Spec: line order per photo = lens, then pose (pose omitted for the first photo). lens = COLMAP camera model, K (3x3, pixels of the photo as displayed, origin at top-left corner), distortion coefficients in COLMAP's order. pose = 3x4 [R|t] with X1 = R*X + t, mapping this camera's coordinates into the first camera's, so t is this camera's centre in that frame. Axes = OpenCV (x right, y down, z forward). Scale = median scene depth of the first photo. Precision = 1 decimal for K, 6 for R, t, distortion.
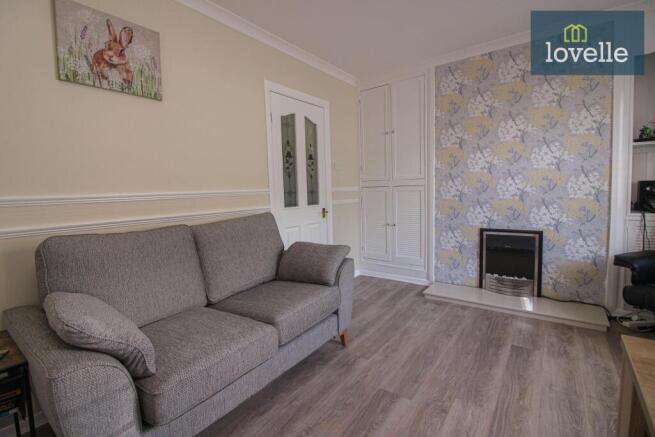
lens RADIAL K [[299.0, 0, 326.2], [0, 299.0, 216.6], [0, 0, 1]] dist [-0.015573, -0.004517]
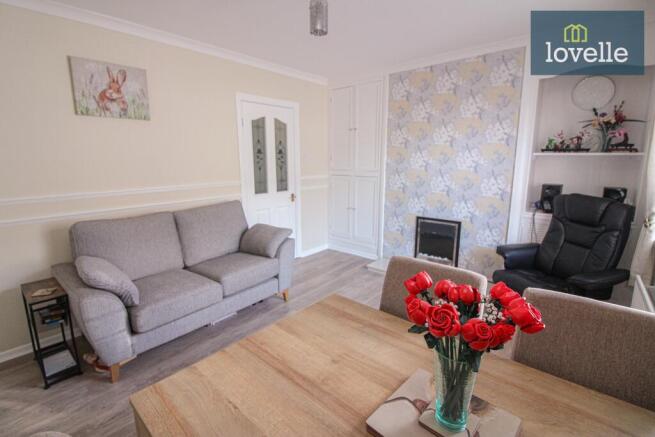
lens RADIAL K [[299.0, 0, 327.7], [0, 299.0, 216.5], [0, 0, 1]] dist [-0.015573, -0.004517]
pose [[0.997615, 0.038821, -0.057079, 0.283152], [-0.032519, 0.993677, 0.107464, -0.097016], [0.060890, -0.105352, 0.992569, -0.280458]]
